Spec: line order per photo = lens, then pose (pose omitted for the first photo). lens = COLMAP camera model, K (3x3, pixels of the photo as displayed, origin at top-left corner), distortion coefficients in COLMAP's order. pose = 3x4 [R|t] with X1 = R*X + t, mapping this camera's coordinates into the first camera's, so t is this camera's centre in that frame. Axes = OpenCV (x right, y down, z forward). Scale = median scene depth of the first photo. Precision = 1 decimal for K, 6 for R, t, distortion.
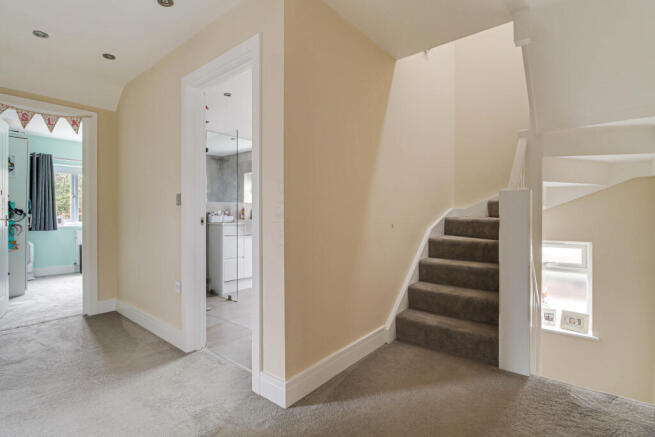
lens RADIAL K [[302.6, 0, 325.9], [0, 302.6, 219.3], [0, 0, 1]] dist [-0.002299, -0.000593]
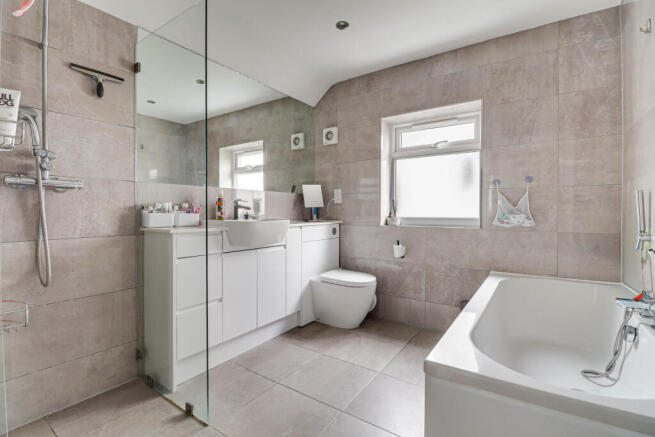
lens RADIAL K [[302.6, 0, 328.9], [0, 302.6, 217.2], [0, 0, 1]] dist [-0.002299, -0.000593]
pose [[0.996058, -0.007879, 0.088352, -0.142631], [0.007356, 0.999953, 0.006244, -0.006058], [-0.088397, -0.005570, 0.996070, 0.505611]]
